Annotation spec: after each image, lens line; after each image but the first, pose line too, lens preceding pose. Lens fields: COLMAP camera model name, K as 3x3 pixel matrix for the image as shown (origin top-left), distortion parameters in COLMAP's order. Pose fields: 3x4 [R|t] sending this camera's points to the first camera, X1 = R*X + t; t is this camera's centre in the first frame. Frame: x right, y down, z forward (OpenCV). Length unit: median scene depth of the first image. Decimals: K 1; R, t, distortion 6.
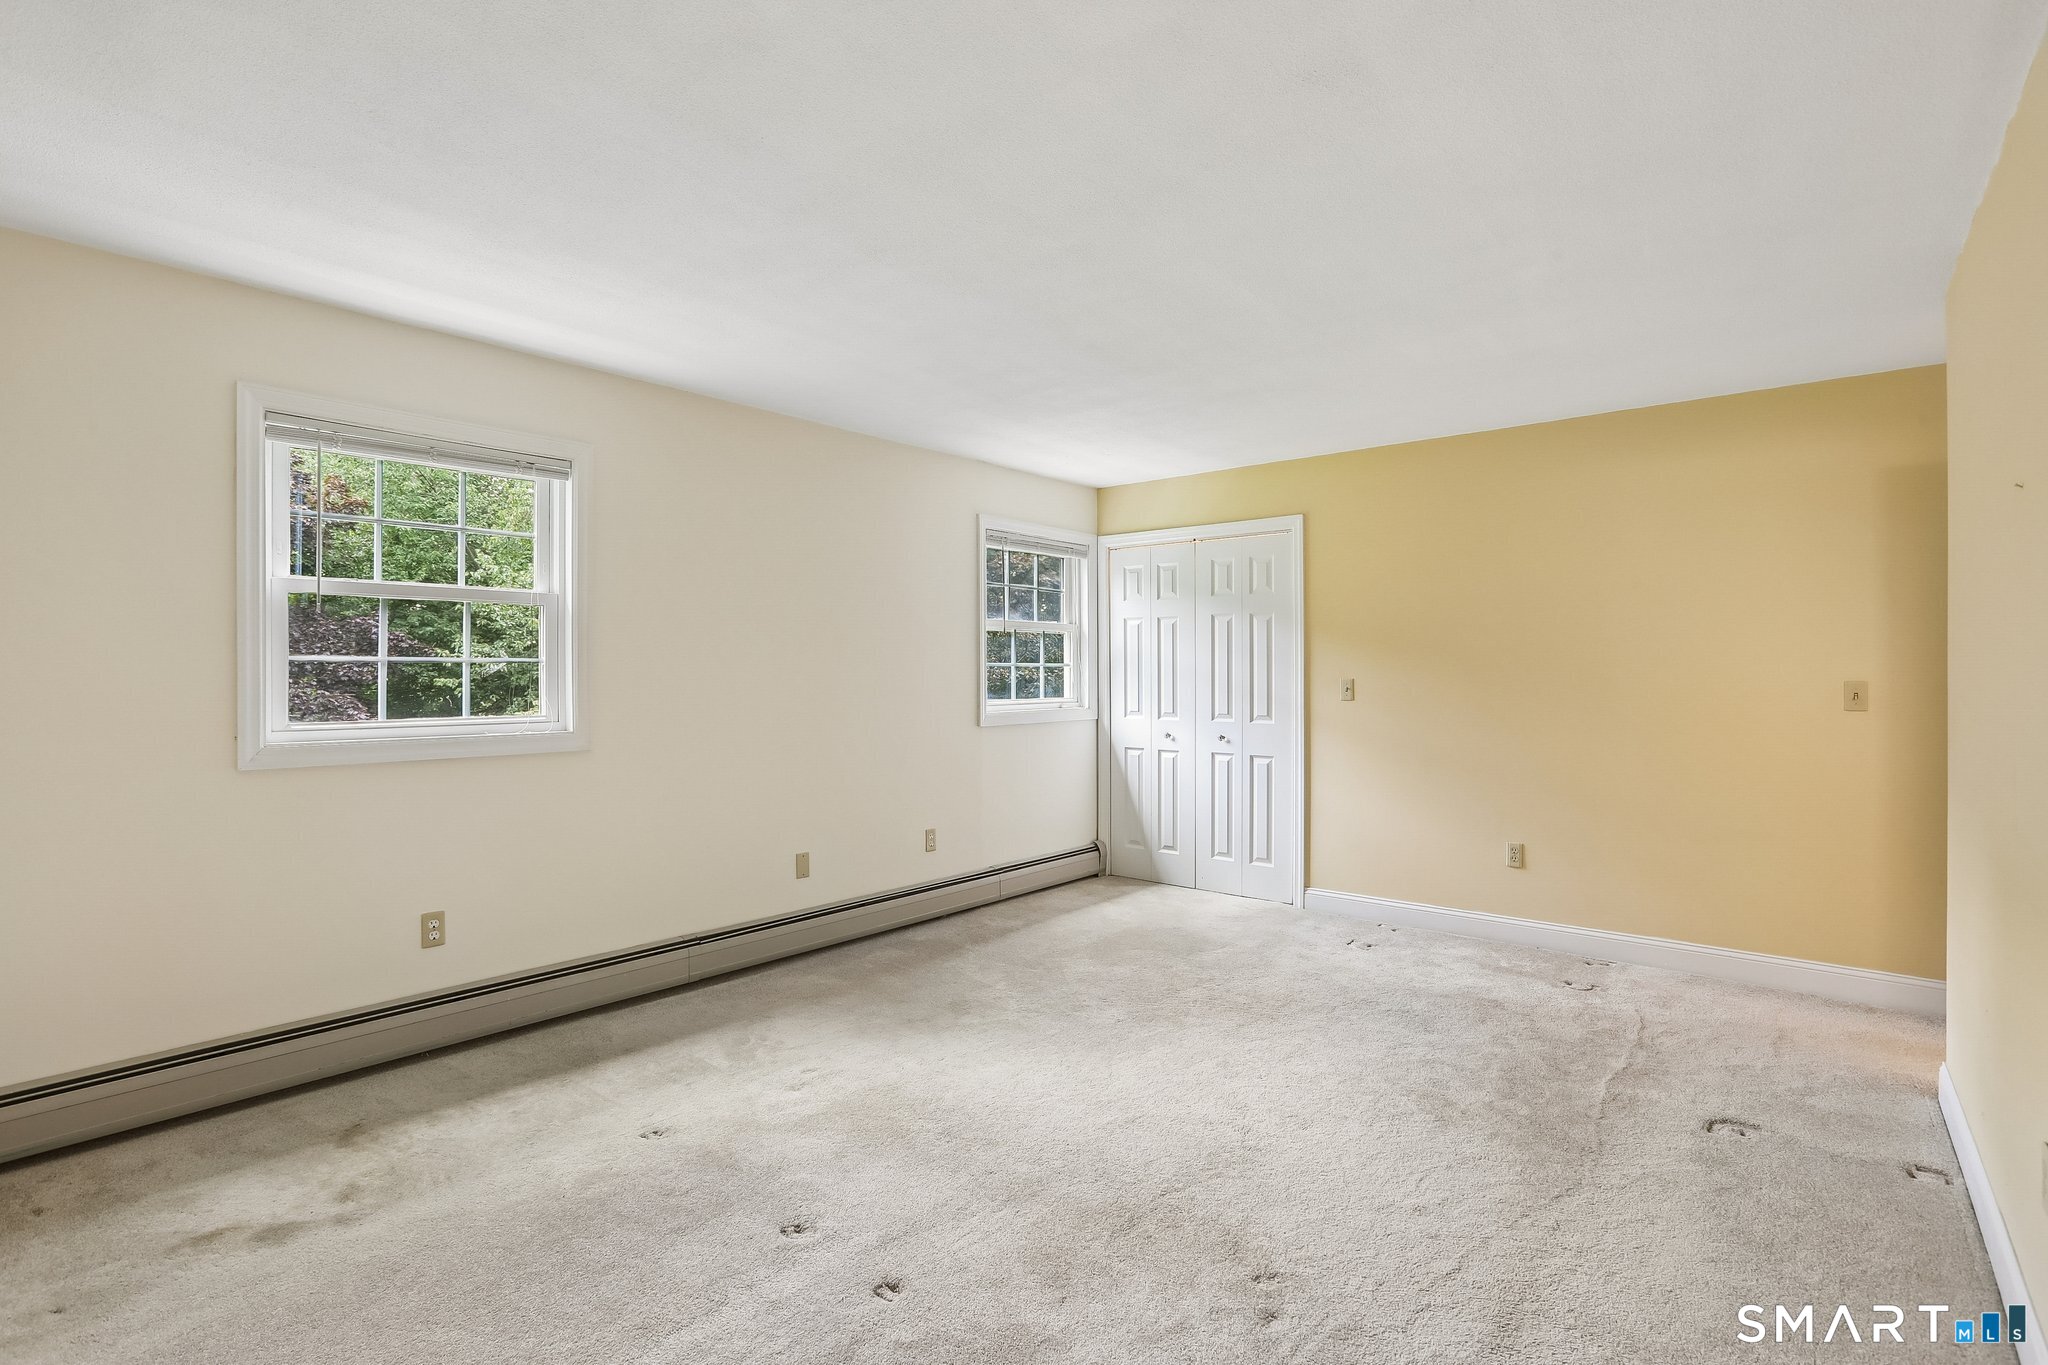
lens RADIAL K [[952.3, 0, 1024.8], [0, 952.3, 677.8], [0, 0, 1]] dist [-0.039749, 0.016713]
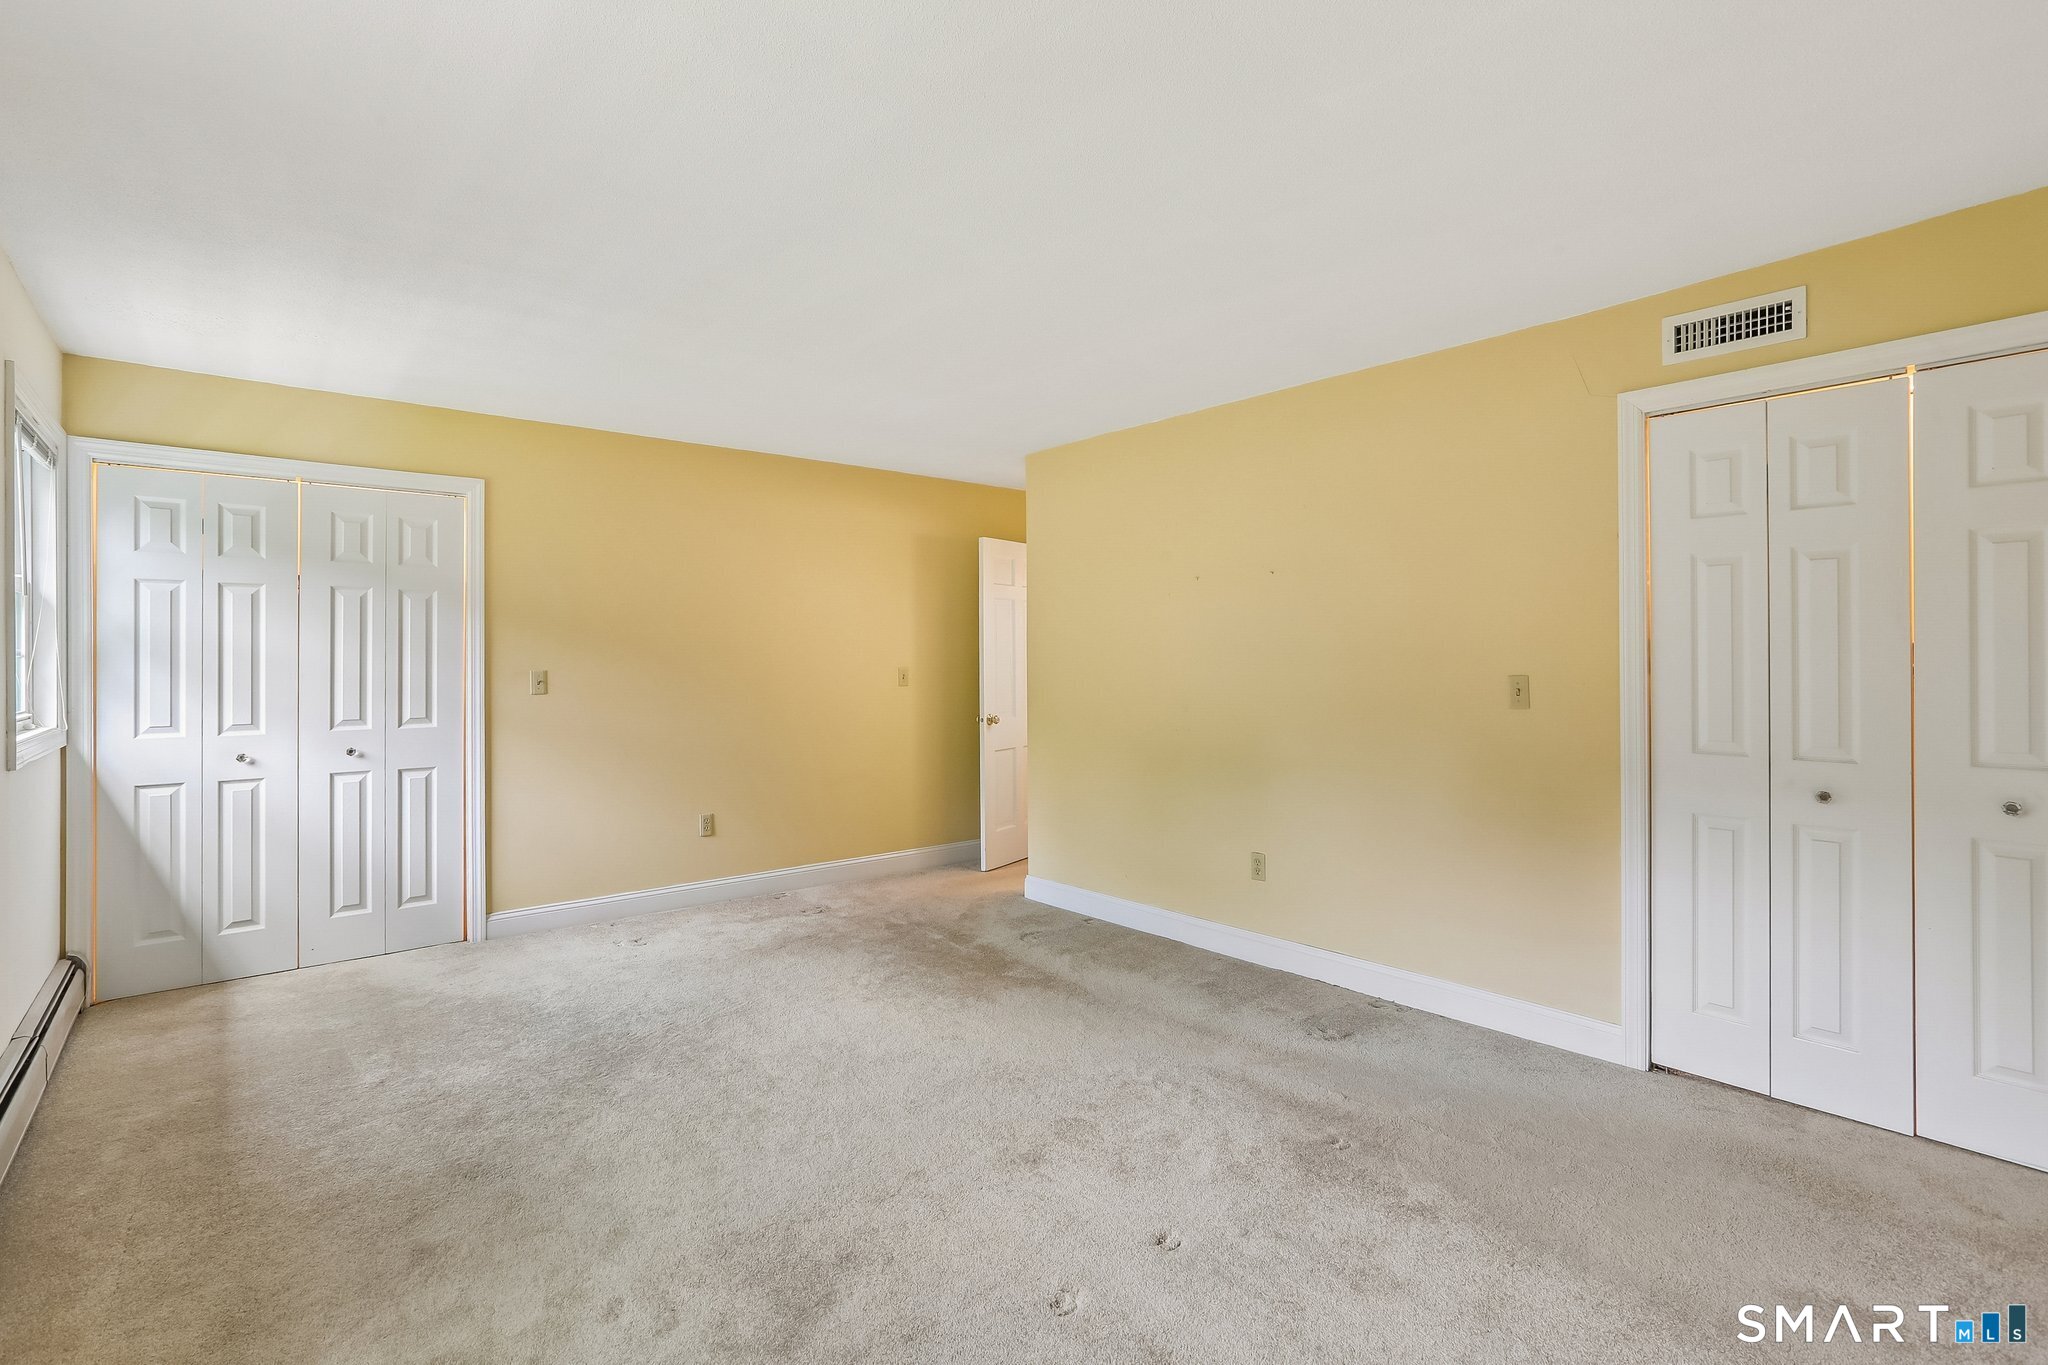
lens RADIAL K [[952.3, 0, 1027.8], [0, 952.3, 667.3], [0, 0, 1]] dist [-0.039749, 0.016713]
pose [[0.165299, -0.005091, 0.986230, -0.447398], [0.010930, 0.999935, 0.003330, -0.000224], [-0.986183, 0.010229, 0.165344, 0.361653]]
